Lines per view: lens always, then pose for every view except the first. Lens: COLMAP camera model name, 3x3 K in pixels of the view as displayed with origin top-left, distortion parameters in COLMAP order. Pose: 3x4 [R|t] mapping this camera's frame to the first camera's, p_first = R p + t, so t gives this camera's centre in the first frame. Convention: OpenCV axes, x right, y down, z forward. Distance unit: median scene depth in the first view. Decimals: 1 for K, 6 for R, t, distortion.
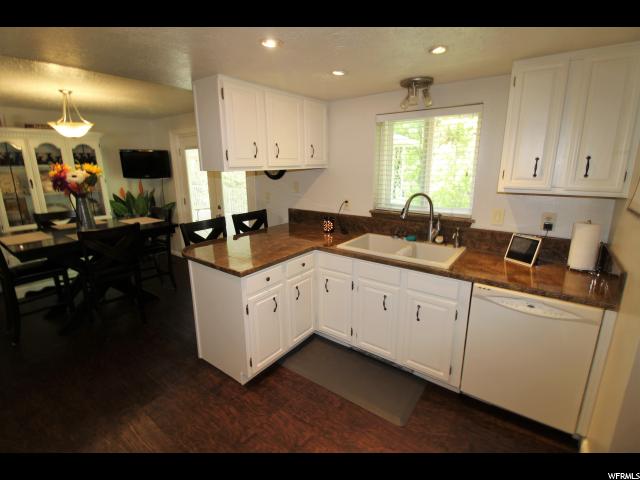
lens RADIAL K [[306.7, 0, 306.3], [0, 306.7, 227.3], [0, 0, 1]] dist [0.024607, -0.000412]
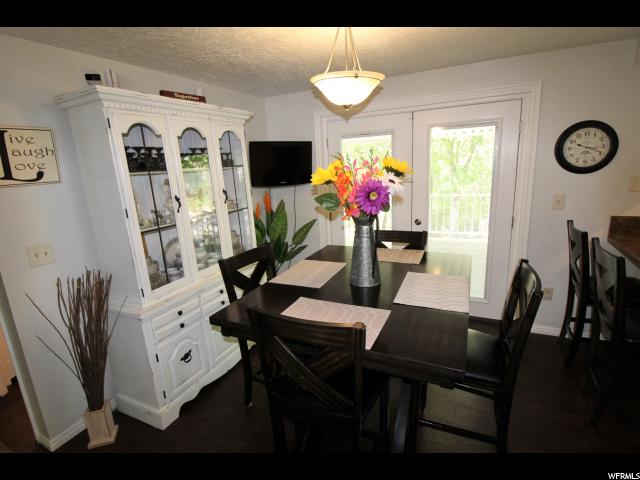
lens RADIAL K [[322.1, 0, 314.8], [0, 322.1, 243.1], [0, 0, 1]] dist [-0.005660, -0.003123]
pose [[0.975282, -0.087754, 0.202792, -0.775820], [0.082109, 0.995969, 0.036103, -0.074971], [-0.205143, -0.018560, 0.978556, 0.417956]]
